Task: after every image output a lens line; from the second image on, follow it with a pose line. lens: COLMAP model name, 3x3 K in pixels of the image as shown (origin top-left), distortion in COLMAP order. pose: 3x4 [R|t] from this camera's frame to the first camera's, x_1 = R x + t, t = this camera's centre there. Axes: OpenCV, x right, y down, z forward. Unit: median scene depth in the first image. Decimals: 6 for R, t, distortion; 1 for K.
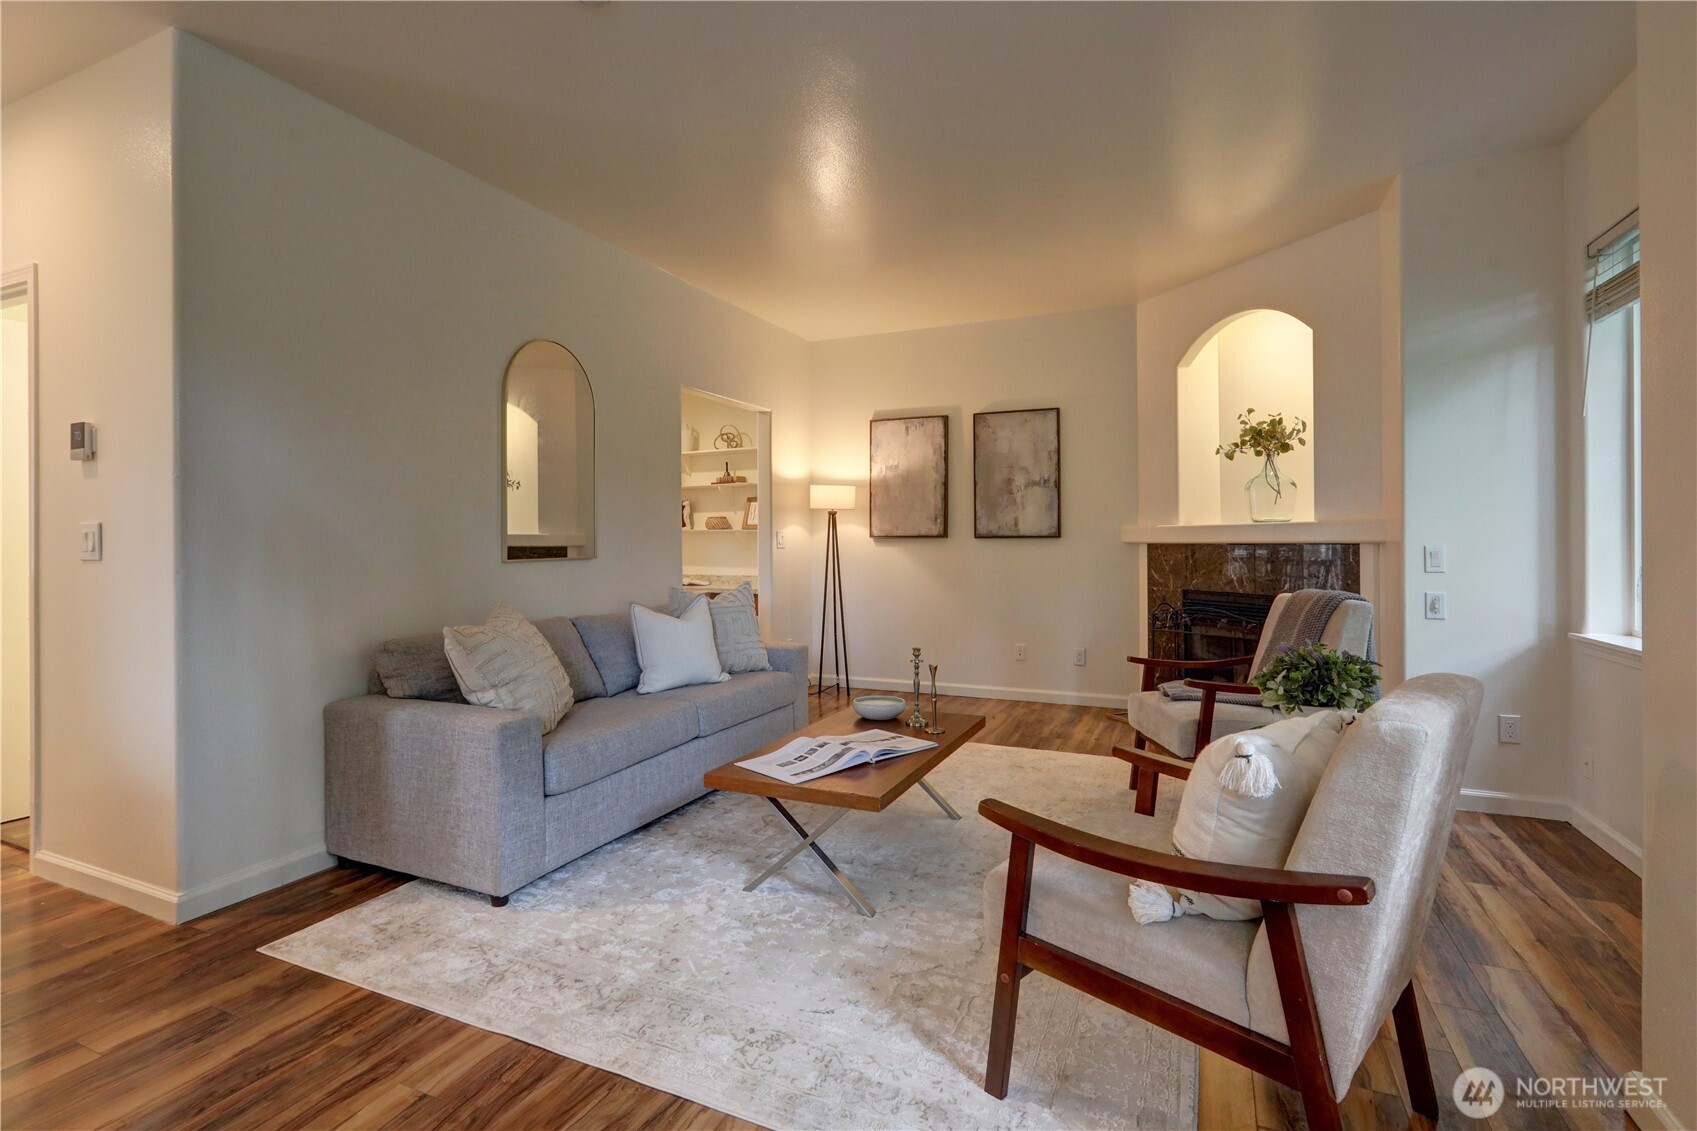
lens RADIAL K [[807.3, 0, 852.2], [0, 807.3, 535.5], [0, 0, 1]] dist [-0.022443, 0.000154]
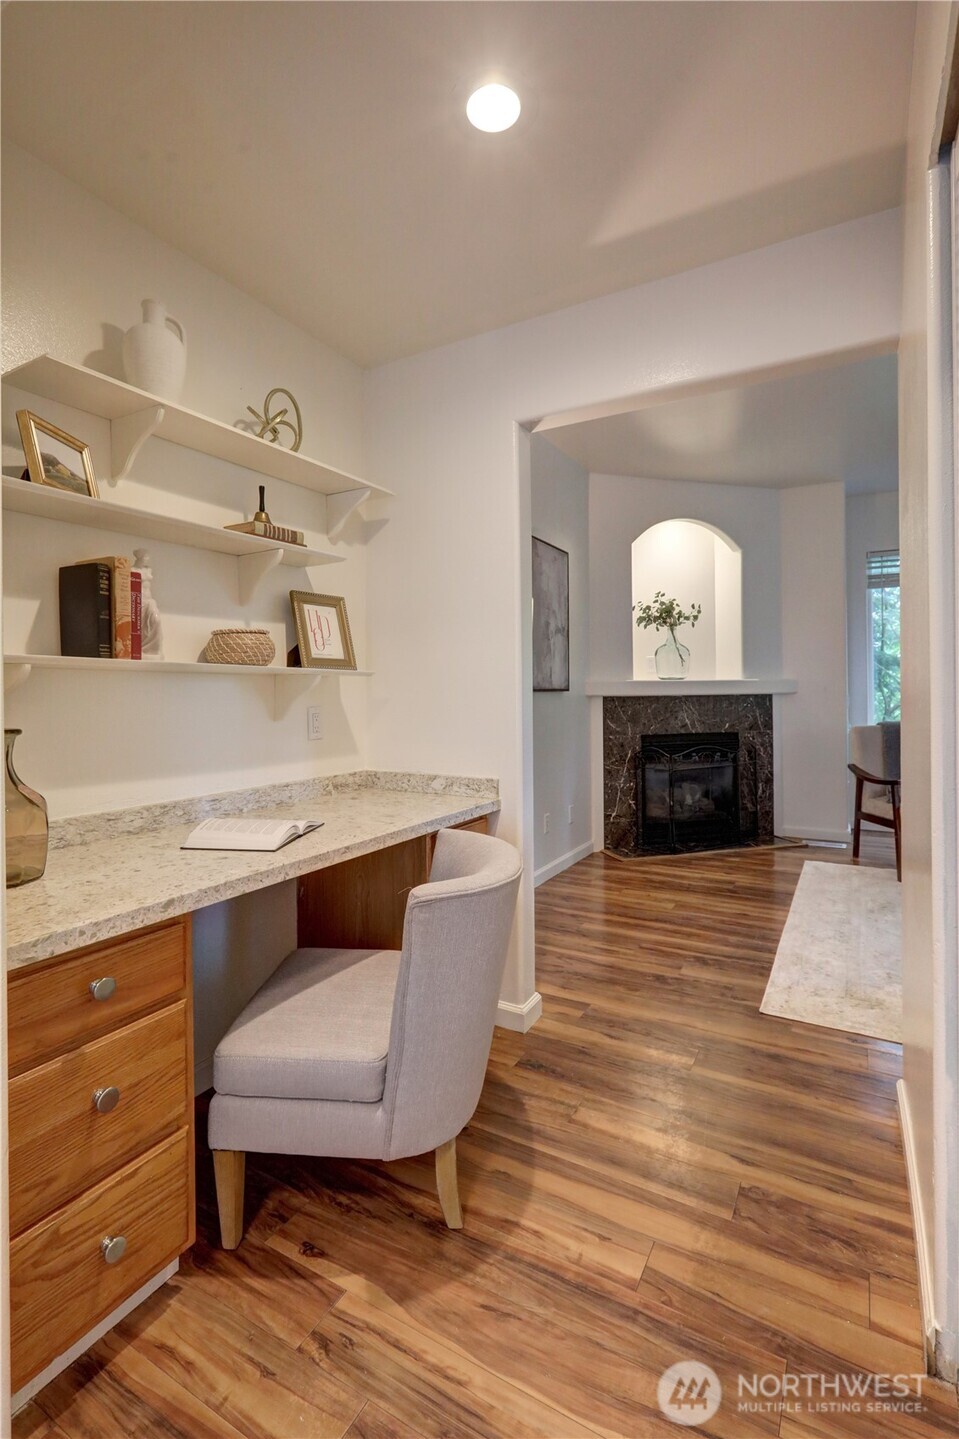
lens RADIAL K [[649.1, 0, 479.5], [0, 649.1, 690.8], [0, 0, 1]] dist [-0.000634, -0.000039]
pose [[0.119158, 0.005789, 0.992858, -0.506882], [0.002877, 0.999977, -0.006175, 0.007121], [-0.992871, 0.003592, 0.119139, 1.017765]]
